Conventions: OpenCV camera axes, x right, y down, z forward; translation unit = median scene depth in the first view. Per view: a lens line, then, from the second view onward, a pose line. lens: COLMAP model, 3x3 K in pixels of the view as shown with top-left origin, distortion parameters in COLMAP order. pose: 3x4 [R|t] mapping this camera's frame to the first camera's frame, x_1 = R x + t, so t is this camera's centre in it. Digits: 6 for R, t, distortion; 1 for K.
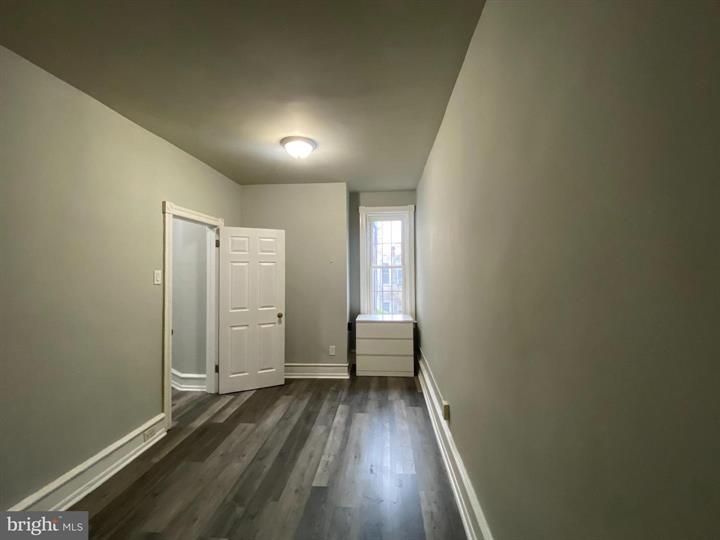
lens RADIAL K [[293.9, 0, 361.8], [0, 293.9, 266.1], [0, 0, 1]] dist [0.026171, -0.023074]
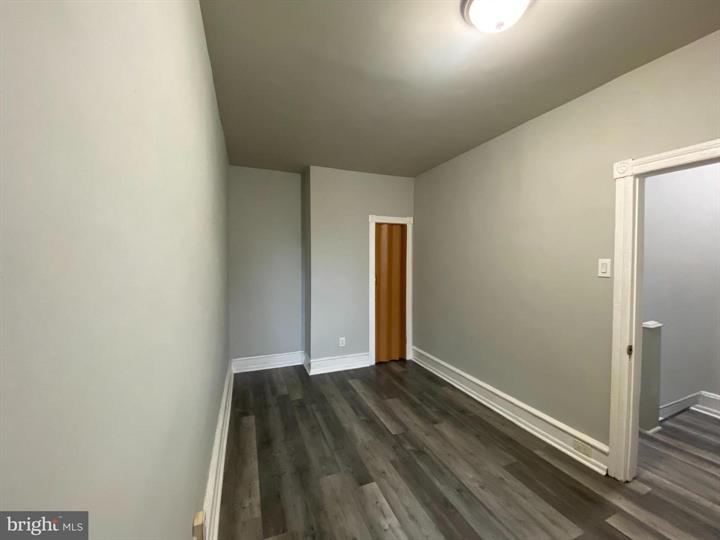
lens RADIAL K [[293.9, 0, 361.8], [0, 293.9, 266.1], [0, 0, 1]] dist [0.026171, -0.023074]
pose [[-0.895811, 0.018424, -0.444053, 0.248295], [0.011862, 0.999776, 0.017552, 0.012536], [0.444277, 0.010456, -0.895829, 1.576120]]
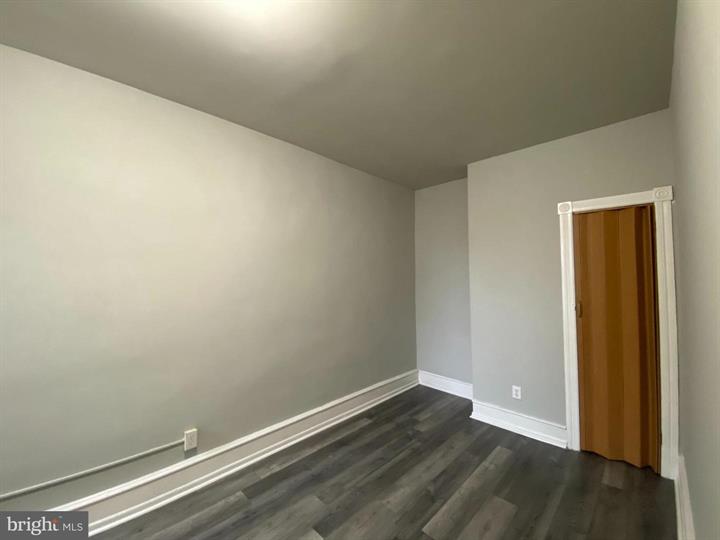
lens RADIAL K [[293.9, 0, 361.8], [0, 293.9, 266.1], [0, 0, 1]] dist [0.026171, -0.023074]
pose [[-0.770139, 0.039291, 0.636665, -0.680425], [0.007532, 0.998592, -0.052515, 0.028386], [-0.637832, -0.035649, -0.769350, 1.355655]]
